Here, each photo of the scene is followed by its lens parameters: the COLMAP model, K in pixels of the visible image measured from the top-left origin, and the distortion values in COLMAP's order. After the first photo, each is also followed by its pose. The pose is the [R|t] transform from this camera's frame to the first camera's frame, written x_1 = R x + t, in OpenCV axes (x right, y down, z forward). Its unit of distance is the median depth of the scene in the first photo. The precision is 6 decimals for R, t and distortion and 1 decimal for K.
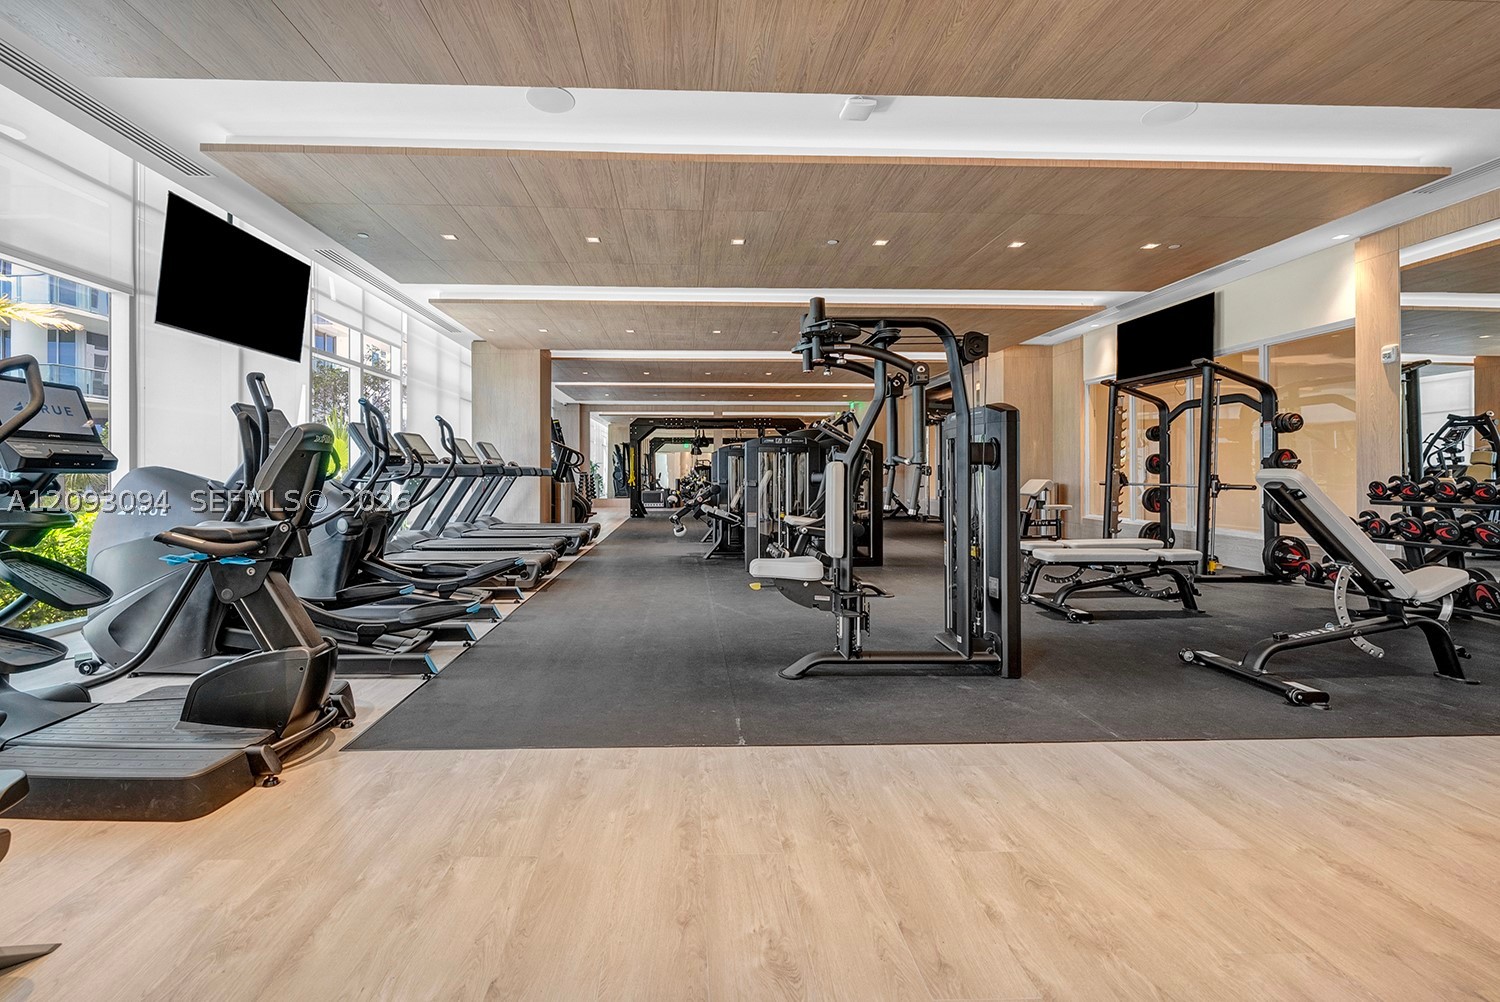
lens RADIAL K [[612.7, 0, 702.5], [0, 612.7, 474.2], [0, 0, 1]] dist [-0.002273, 0.000179]
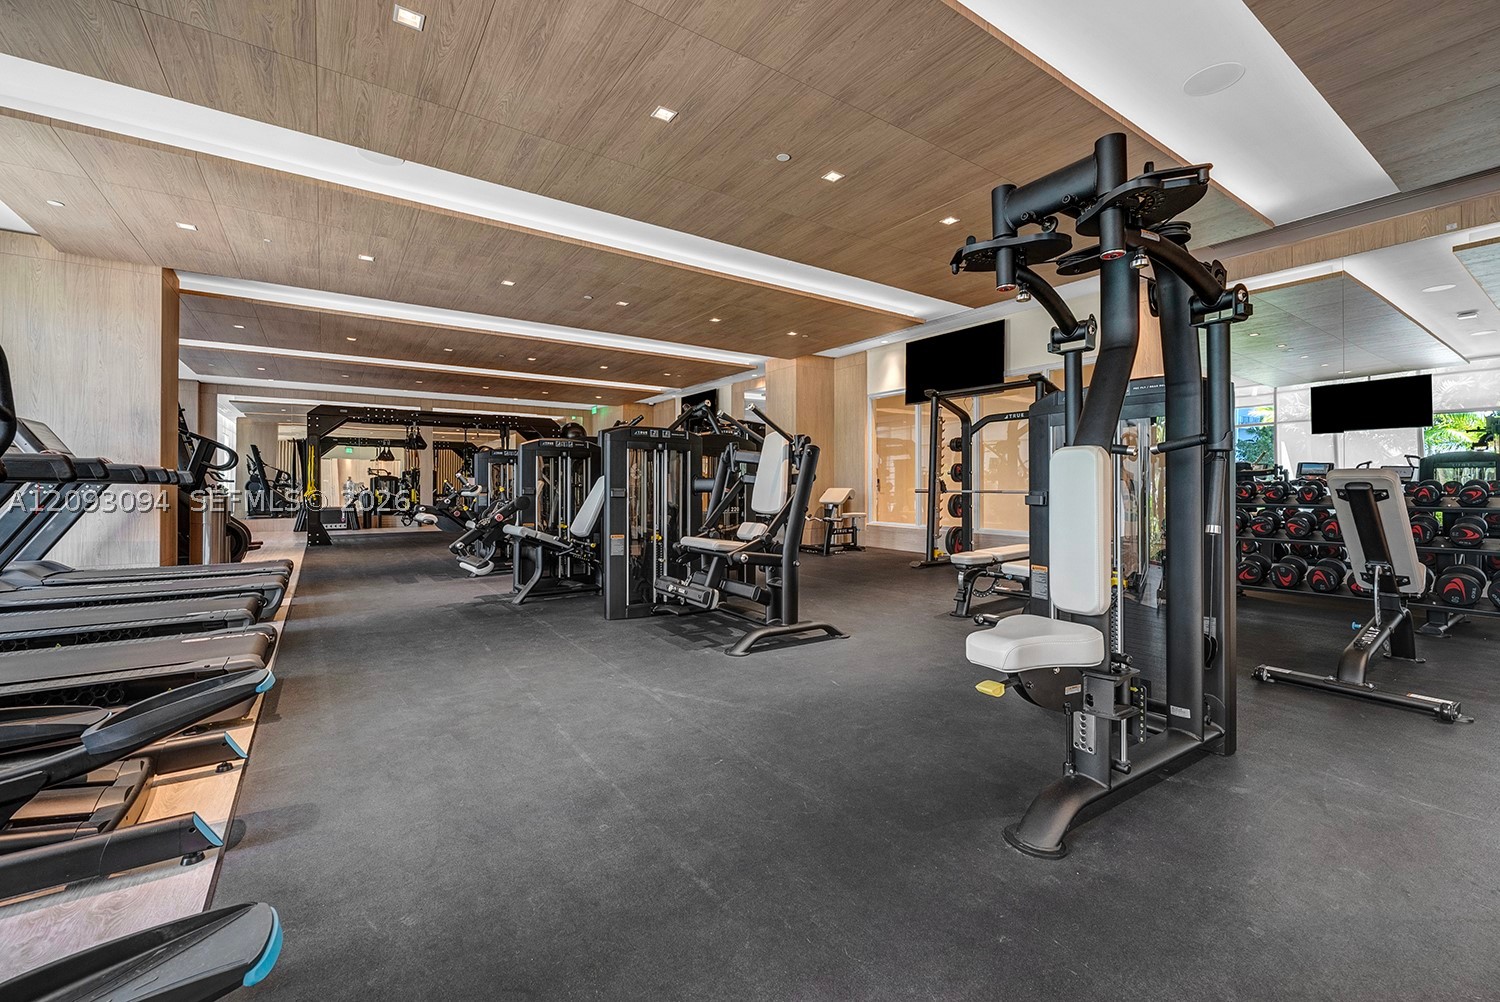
lens RADIAL K [[612.7, 0, 747.9], [0, 612.7, 481.2], [0, 0, 1]] dist [-0.002273, 0.000179]
pose [[0.842166, 0.004159, 0.539202, -0.135145], [0.001400, 0.999950, -0.009898, 0.007616], [-0.539216, 0.009090, 0.842119, 0.263483]]
